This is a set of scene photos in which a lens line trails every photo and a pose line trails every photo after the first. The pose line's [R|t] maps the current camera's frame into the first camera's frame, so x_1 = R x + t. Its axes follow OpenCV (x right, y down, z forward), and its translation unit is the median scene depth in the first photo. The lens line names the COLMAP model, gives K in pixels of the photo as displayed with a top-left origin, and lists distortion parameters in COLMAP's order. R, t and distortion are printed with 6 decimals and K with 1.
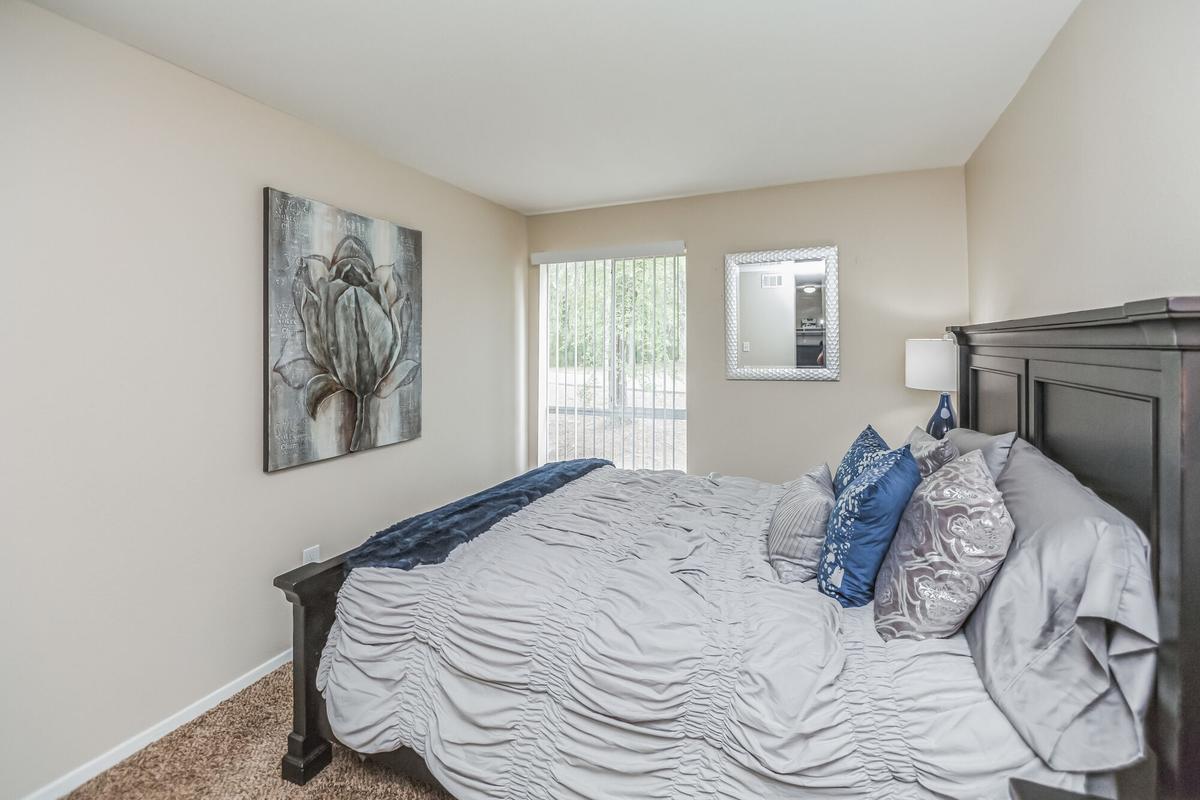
lens RADIAL K [[517.7, 0, 585.5], [0, 517.7, 351.6], [0, 0, 1]] dist [-0.000444, -0.001024]
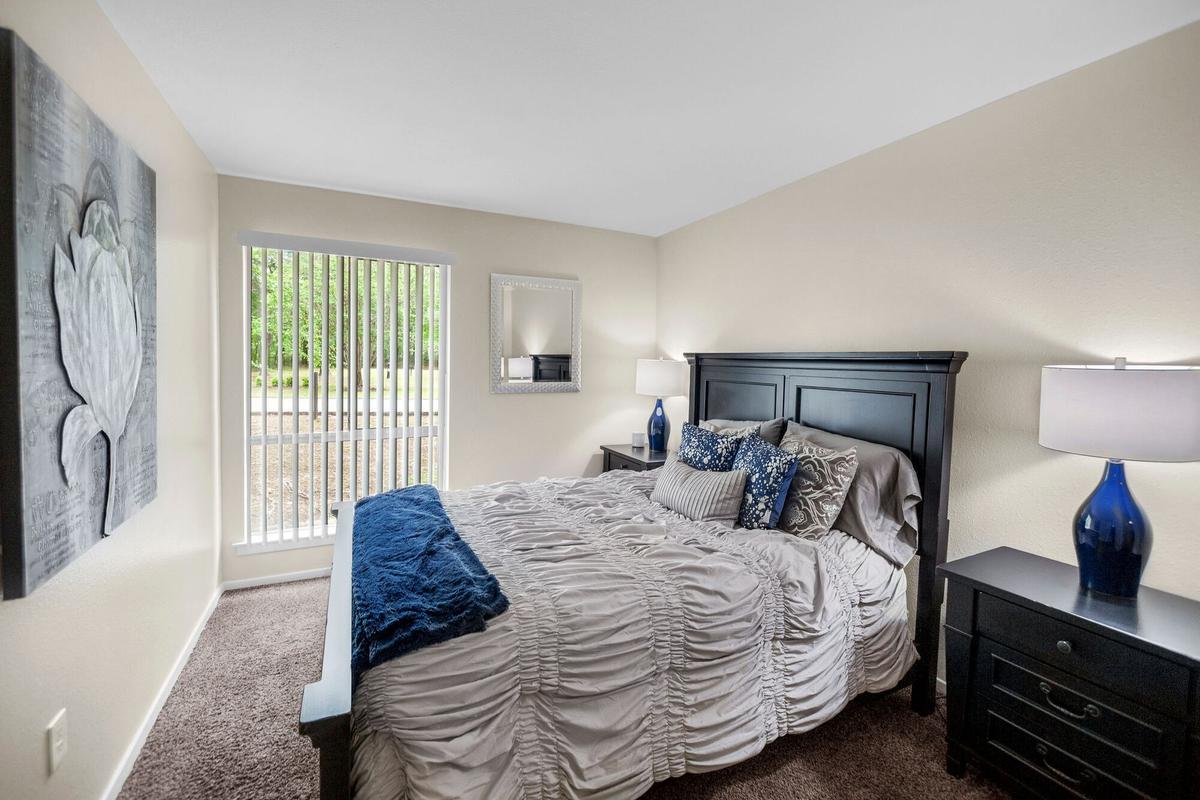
lens RADIAL K [[517.7, 0, 593.6], [0, 517.7, 392.8], [0, 0, 1]] dist [-0.000444, -0.001024]
pose [[0.649832, -0.030296, 0.759474, -1.054674], [-0.012088, 0.998667, 0.050181, -0.008898], [-0.759982, -0.041790, 0.648599, 0.414766]]
